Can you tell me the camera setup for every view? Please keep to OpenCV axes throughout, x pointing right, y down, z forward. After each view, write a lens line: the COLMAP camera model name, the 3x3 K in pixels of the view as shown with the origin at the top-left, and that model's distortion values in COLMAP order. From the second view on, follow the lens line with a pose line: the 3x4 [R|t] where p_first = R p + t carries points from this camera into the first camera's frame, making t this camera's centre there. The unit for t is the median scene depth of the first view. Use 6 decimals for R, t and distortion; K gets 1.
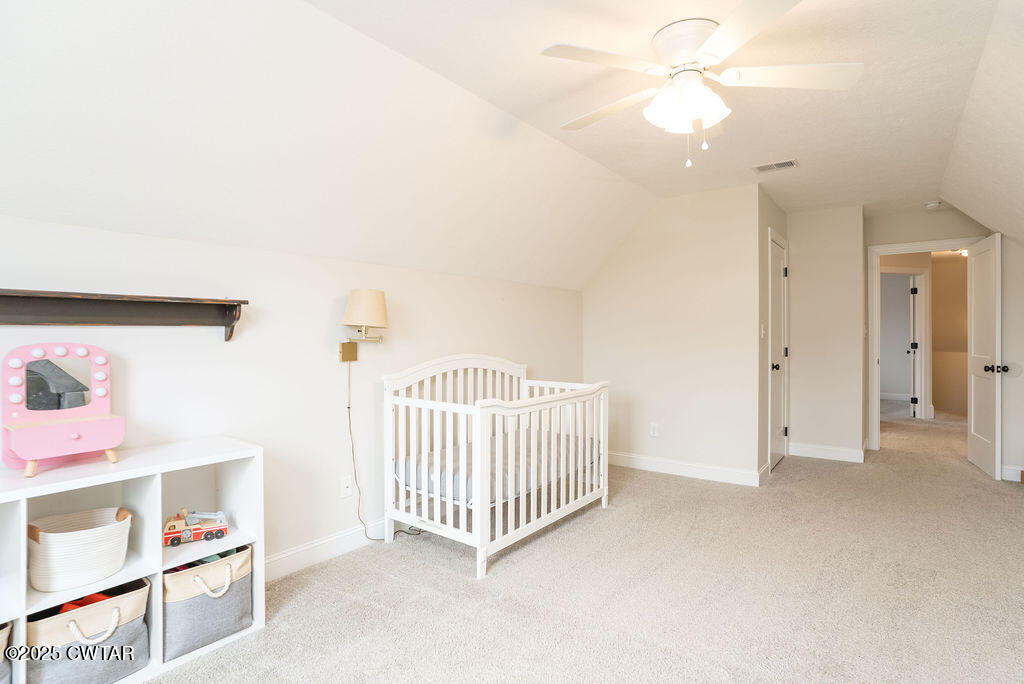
lens RADIAL K [[514.8, 0, 507.0], [0, 514.8, 335.5], [0, 0, 1]] dist [-0.043556, 0.018626]
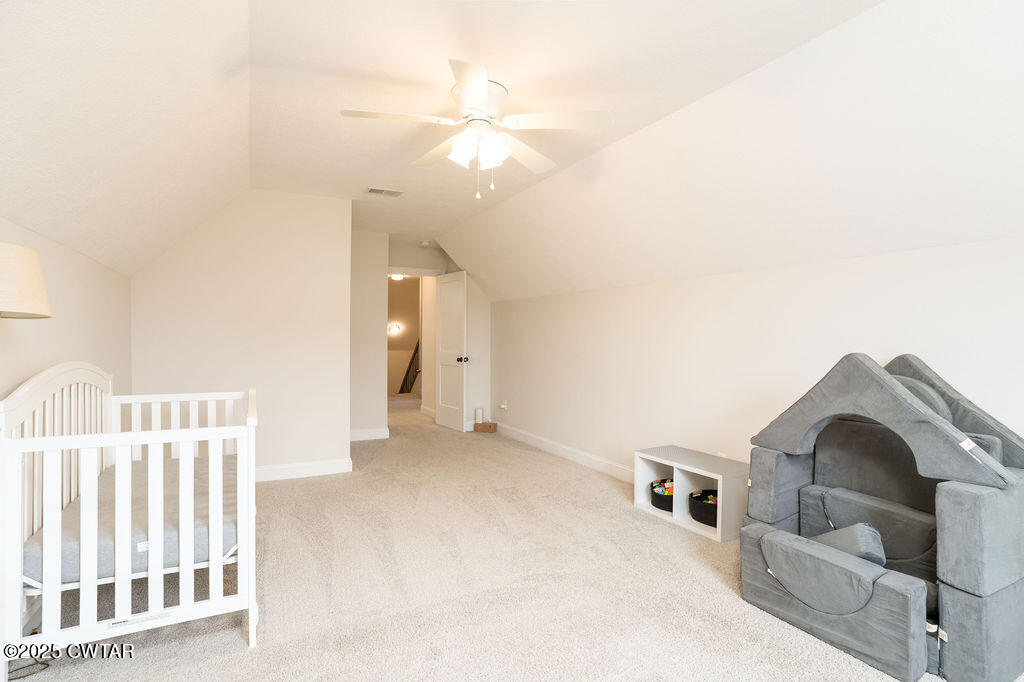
lens RADIAL K [[514.8, 0, 510.9], [0, 514.8, 343.1], [0, 0, 1]] dist [-0.043556, 0.018626]
pose [[0.421080, -0.004203, 0.907014, -0.520506], [-0.006388, 0.999951, 0.007600, 0.005415], [-0.907001, -0.008994, 0.421032, 0.289362]]
